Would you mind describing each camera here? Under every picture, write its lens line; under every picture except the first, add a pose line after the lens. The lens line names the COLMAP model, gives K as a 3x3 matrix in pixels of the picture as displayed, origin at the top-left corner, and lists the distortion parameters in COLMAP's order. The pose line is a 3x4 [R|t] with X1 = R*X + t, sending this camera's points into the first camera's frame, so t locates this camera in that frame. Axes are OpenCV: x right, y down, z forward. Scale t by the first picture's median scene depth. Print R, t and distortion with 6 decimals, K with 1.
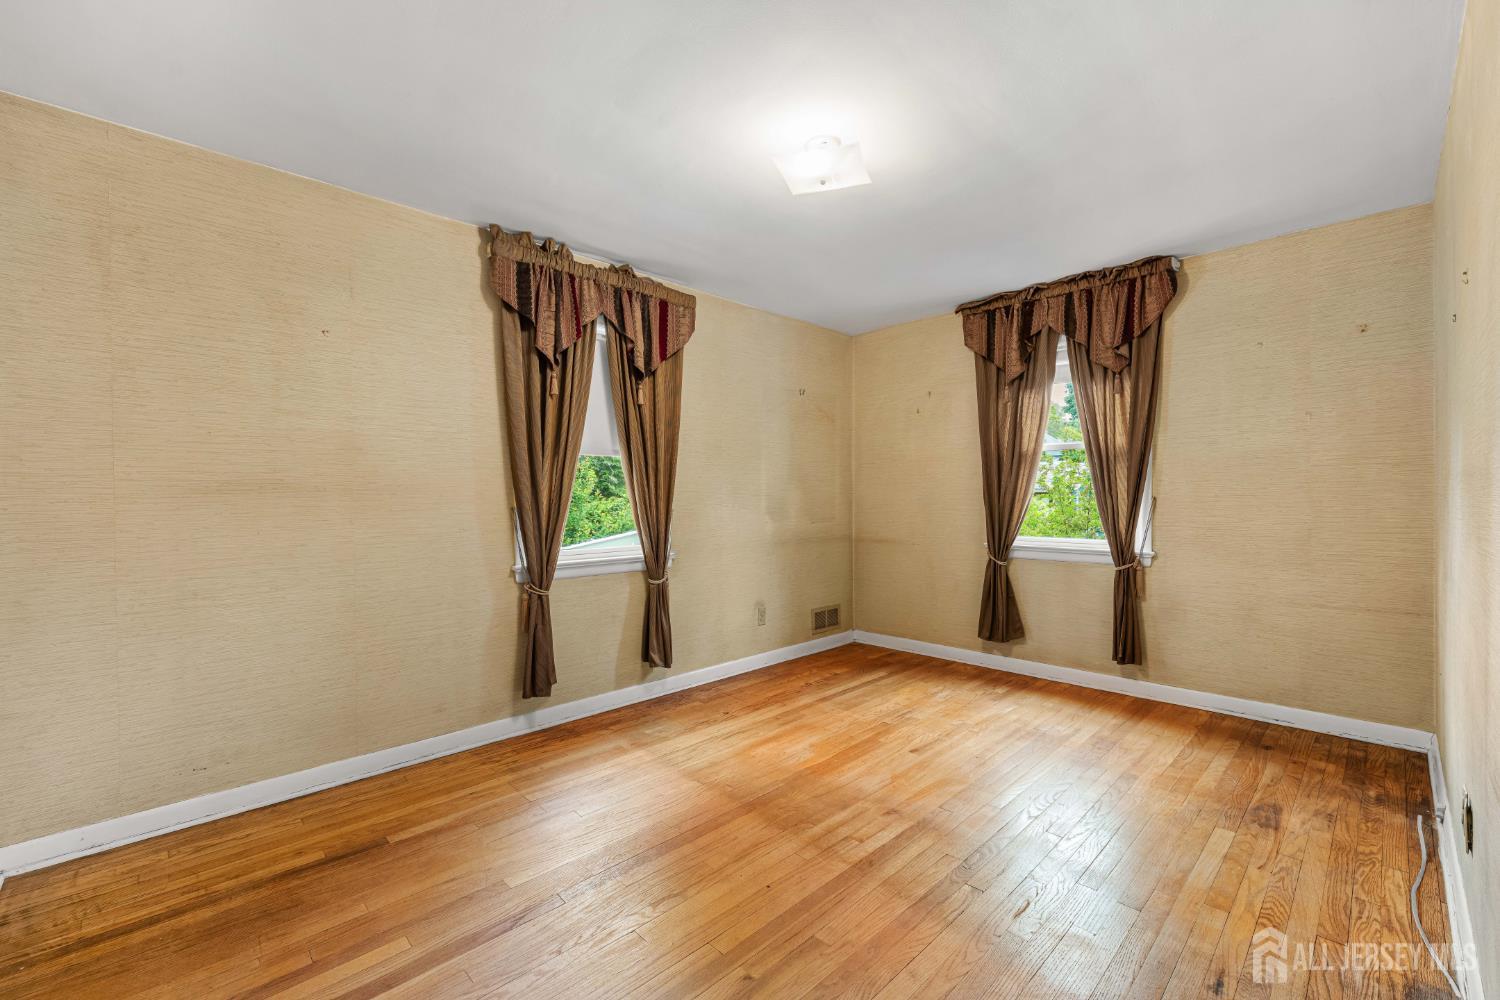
lens RADIAL K [[617.0, 0, 743.9], [0, 617.0, 499.1], [0, 0, 1]] dist [0.003025, 0.000649]
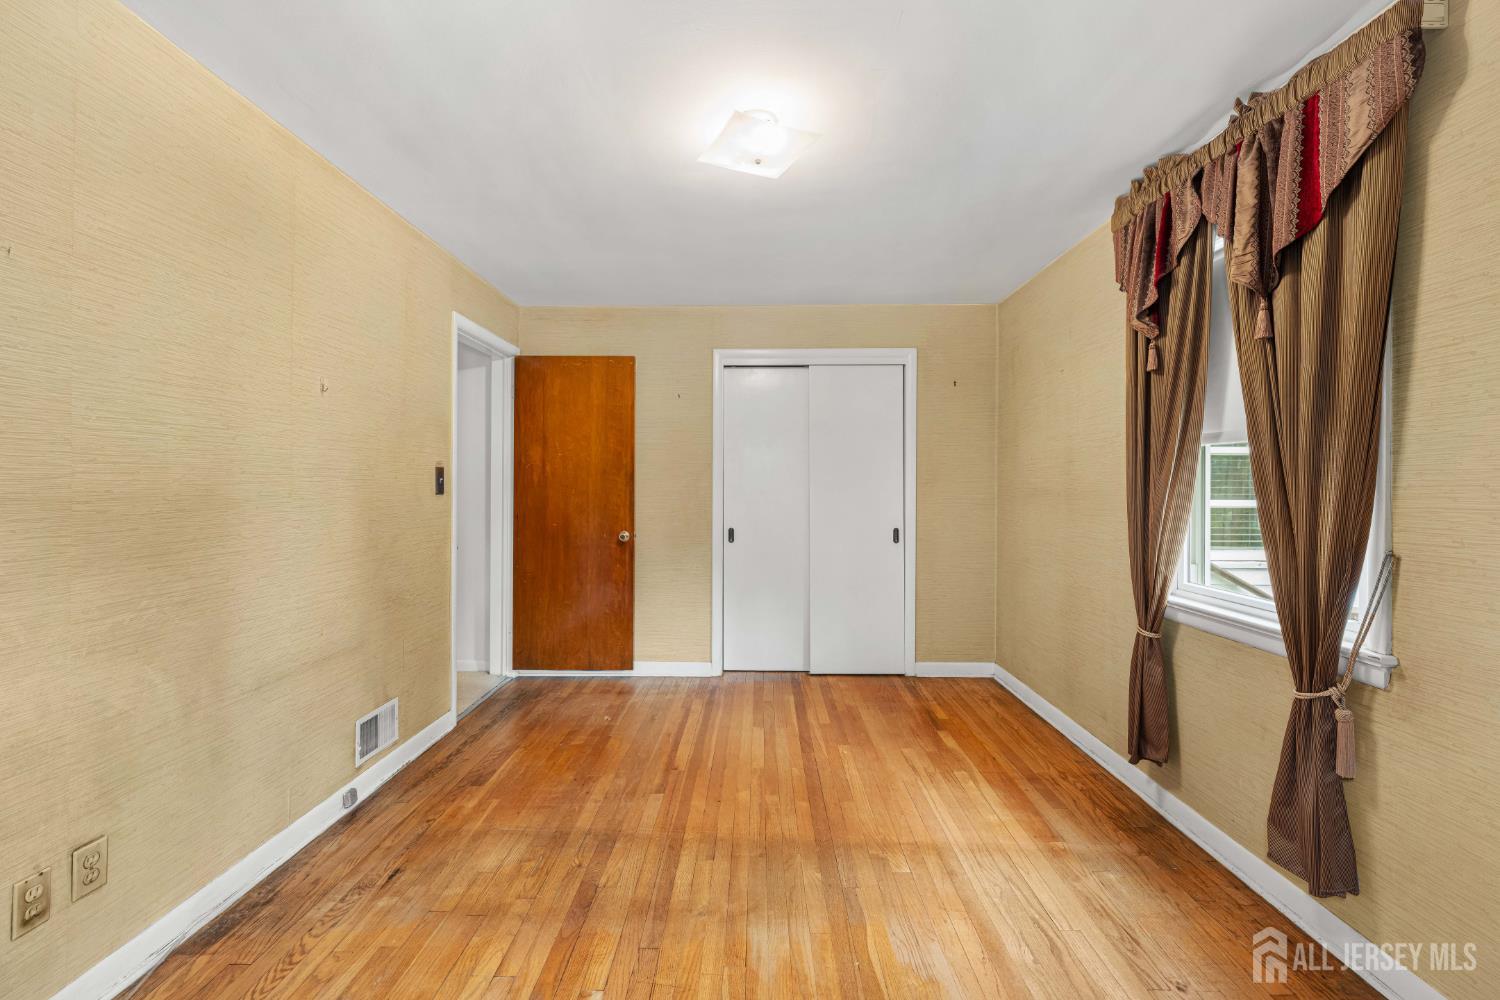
lens RADIAL K [[617.0, 0, 743.4], [0, 617.0, 492.5], [0, 0, 1]] dist [0.003025, 0.000649]
pose [[-0.693504, 0.009937, -0.720384, 0.674305], [-0.002827, 0.999860, 0.016513, -0.035206], [0.720447, 0.013488, -0.693379, 1.387798]]
